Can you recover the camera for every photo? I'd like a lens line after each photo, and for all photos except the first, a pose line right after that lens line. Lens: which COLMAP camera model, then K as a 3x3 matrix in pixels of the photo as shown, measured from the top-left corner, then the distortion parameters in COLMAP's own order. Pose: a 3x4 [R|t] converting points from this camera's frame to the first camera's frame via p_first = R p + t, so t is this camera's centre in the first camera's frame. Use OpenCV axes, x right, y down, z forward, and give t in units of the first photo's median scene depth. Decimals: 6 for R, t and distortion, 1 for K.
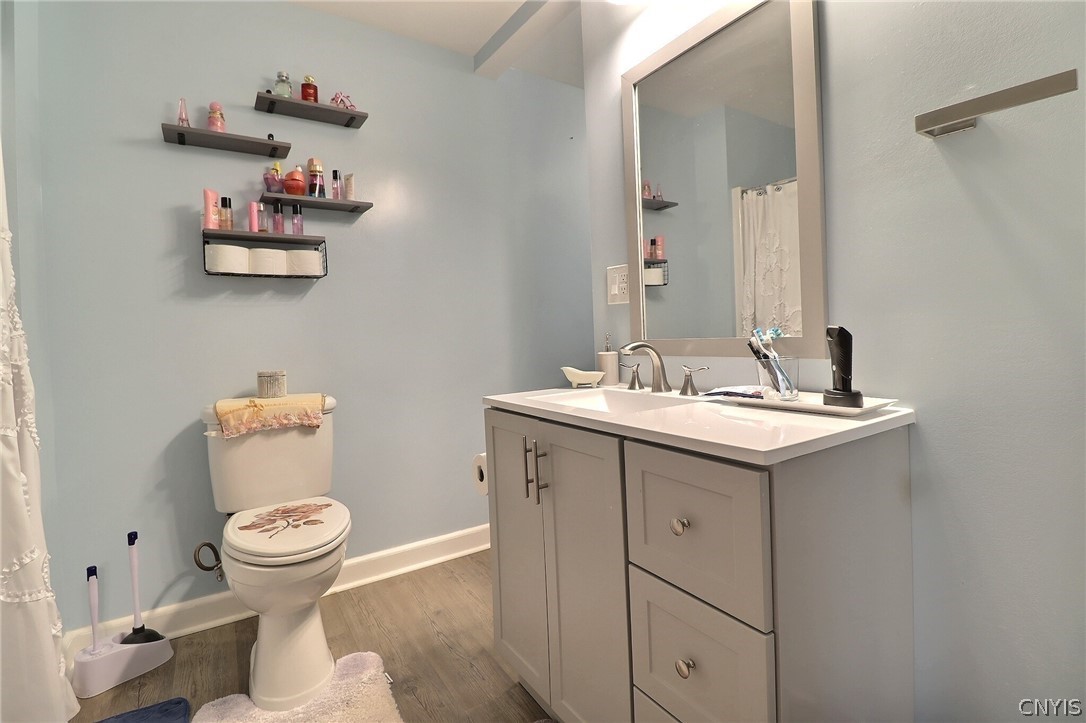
lens RADIAL K [[505.5, 0, 554.4], [0, 505.5, 349.7], [0, 0, 1]] dist [-0.016280, -0.004364]
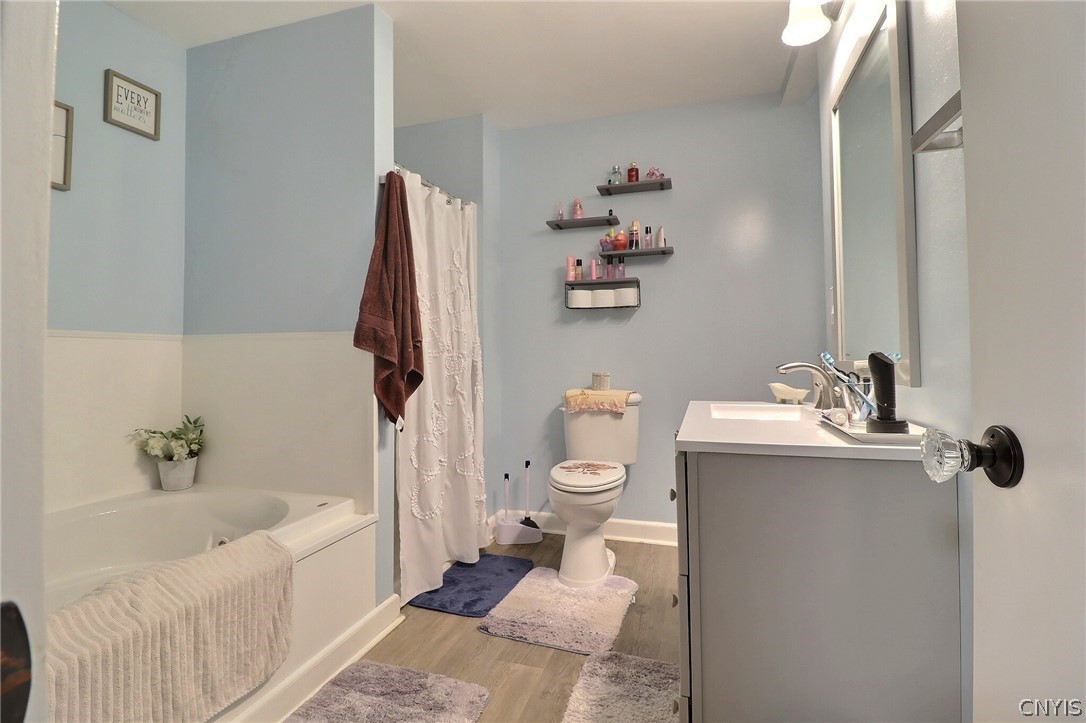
lens RADIAL K [[505.5, 0, 543.6], [0, 505.5, 355.1], [0, 0, 1]] dist [-0.016280, -0.004364]
pose [[0.631902, 0.029390, -0.774491, 0.488649], [-0.039112, 0.999217, 0.006007, -0.011188], [0.774061, 0.026496, 0.632556, -0.070391]]
